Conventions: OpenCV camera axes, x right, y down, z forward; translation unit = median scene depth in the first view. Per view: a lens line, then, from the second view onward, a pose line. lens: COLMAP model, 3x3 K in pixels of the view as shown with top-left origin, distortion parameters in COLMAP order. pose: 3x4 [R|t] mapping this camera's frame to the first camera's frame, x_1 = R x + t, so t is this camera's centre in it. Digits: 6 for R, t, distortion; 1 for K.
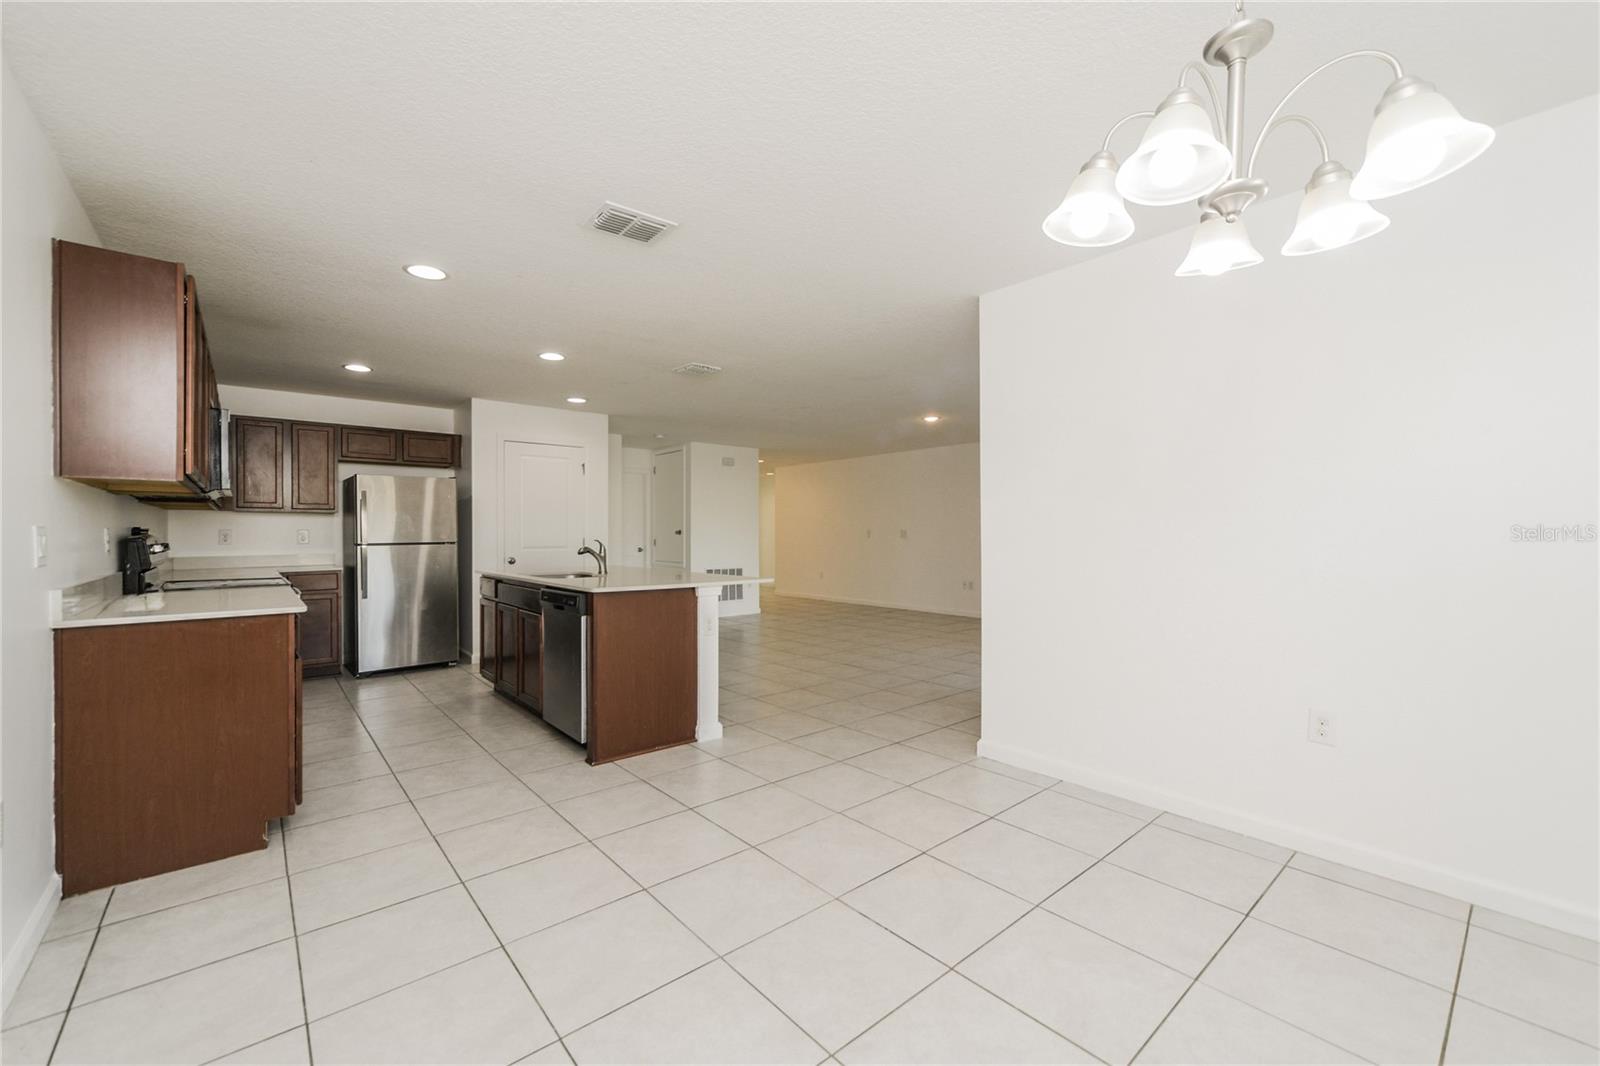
lens RADIAL K [[648.0, 0, 796.7], [0, 648.0, 536.0], [0, 0, 1]] dist [-0.000545, 0.000764]
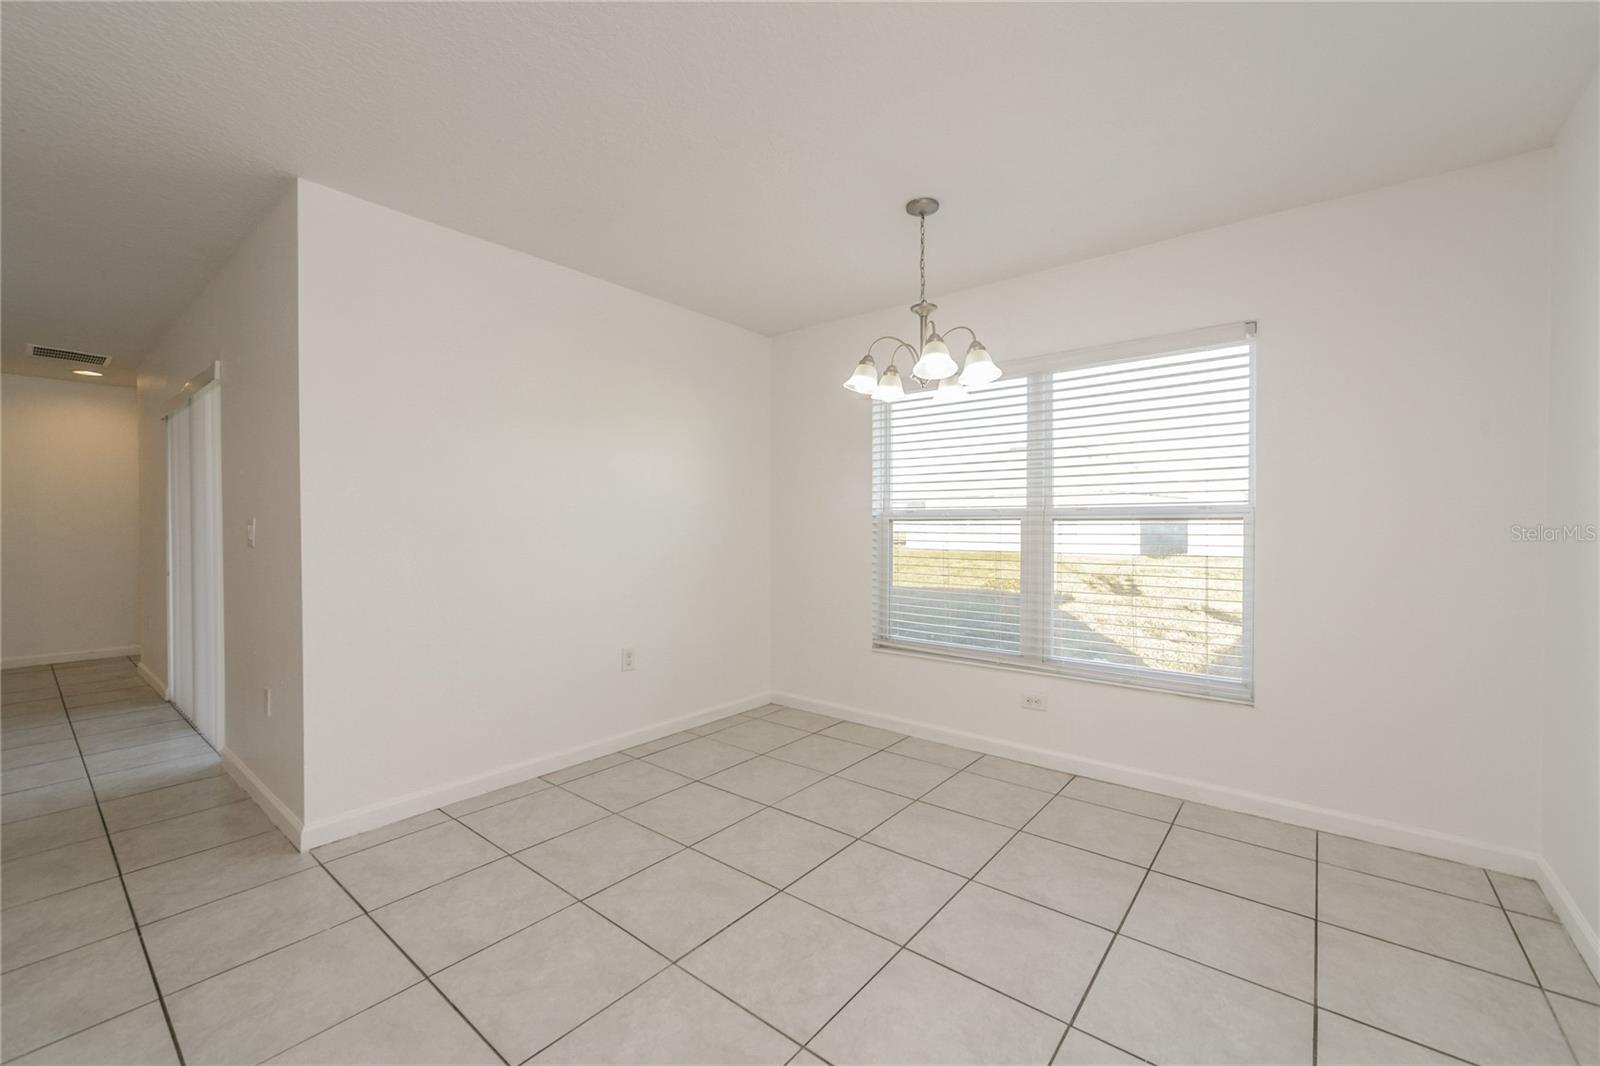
lens RADIAL K [[648.0, 0, 790.3], [0, 648.0, 534.6], [0, 0, 1]] dist [-0.000545, 0.000764]
pose [[-0.192726, 0.004812, 0.981241, -0.668821], [0.006915, 0.999970, -0.003546, 0.019137], [-0.981228, 0.006102, -0.192754, 0.873896]]
